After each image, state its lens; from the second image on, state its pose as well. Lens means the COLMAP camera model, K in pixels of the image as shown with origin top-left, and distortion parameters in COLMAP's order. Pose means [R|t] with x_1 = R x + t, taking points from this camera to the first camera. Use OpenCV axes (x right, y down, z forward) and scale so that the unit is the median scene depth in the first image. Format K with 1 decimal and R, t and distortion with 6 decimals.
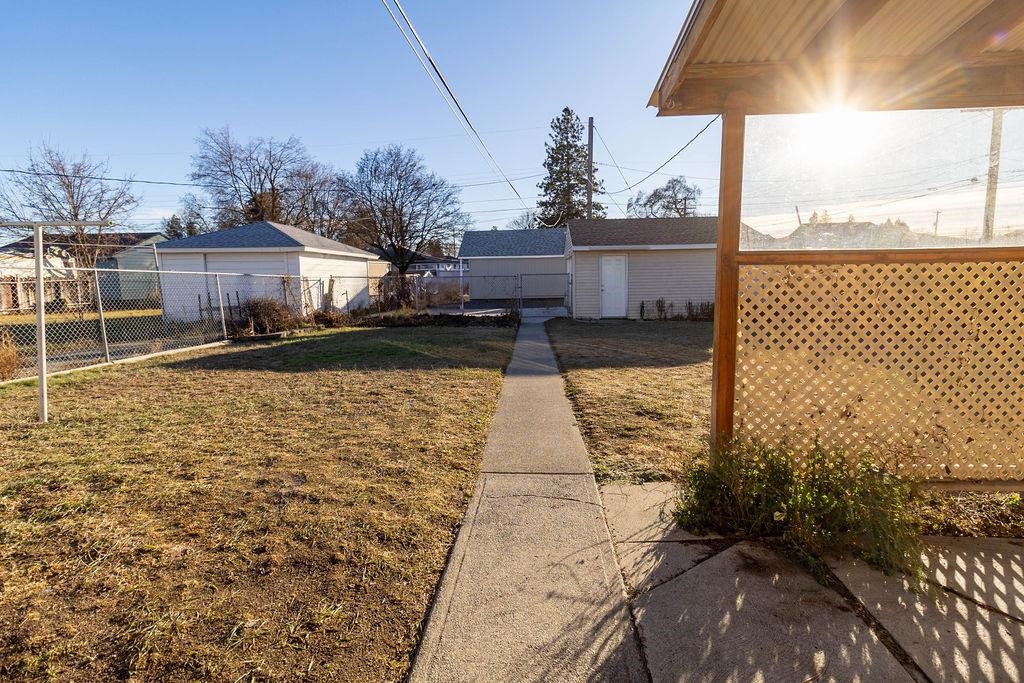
lens RADIAL K [[477.9, 0, 512.0], [0, 477.9, 341.5], [0, 0, 1]] dist [0.002505, 0.000119]
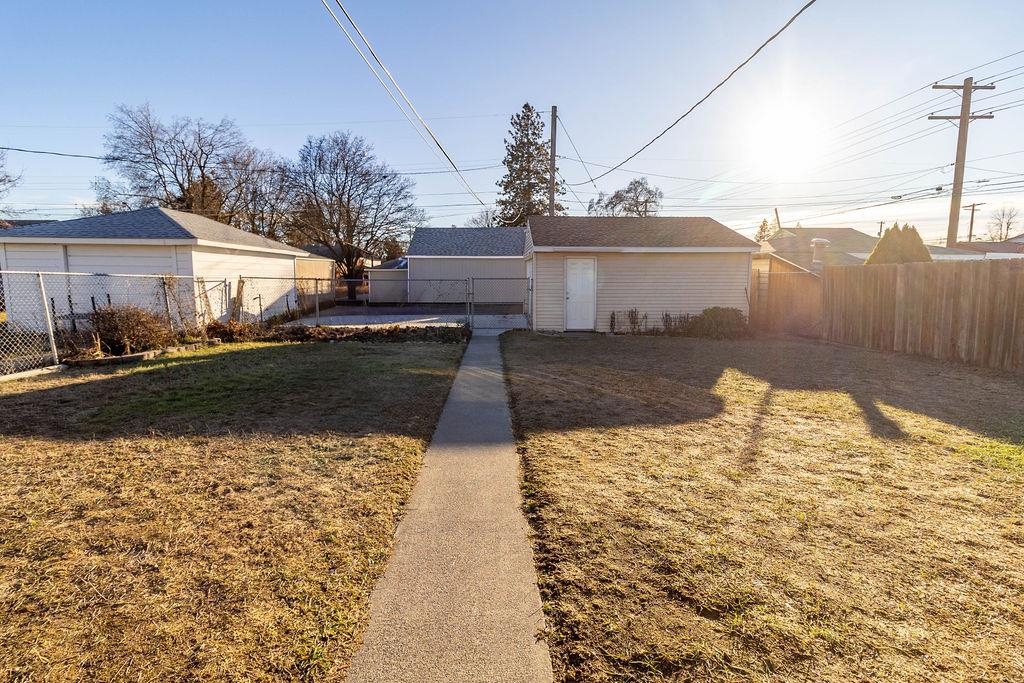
lens RADIAL K [[472.8, 0, 512.0], [0, 472.8, 341.5], [0, 0, 1]] dist [-0.002066, -0.000008]
pose [[0.996393, 0.006009, 0.084646, 0.007678], [-0.006170, 0.999980, 0.001647, -0.012755], [-0.084634, -0.002163, 0.996410, 0.067284]]
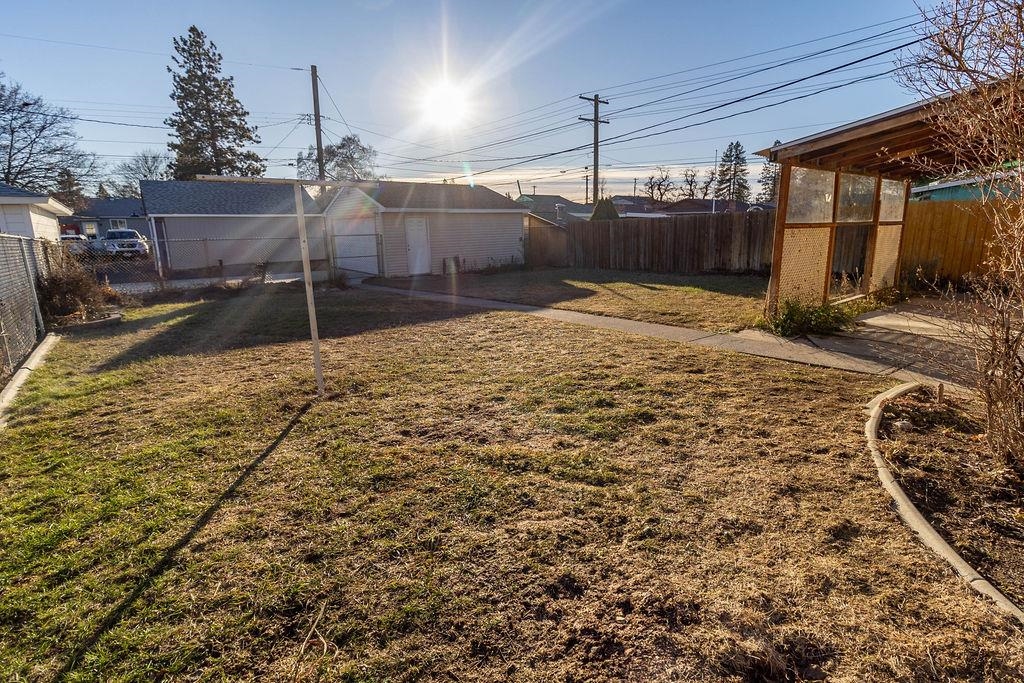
lens RADIAL K [[500.5, 0, 512.0], [0, 500.5, 341.5], [0, 0, 1]] dist [-0.000113, -0.000104]
pose [[0.743450, -0.145349, 0.652806, -0.168153], [0.099730, 0.989278, 0.106687, -0.000063], [-0.661314, -0.014212, 0.749975, 0.000653]]
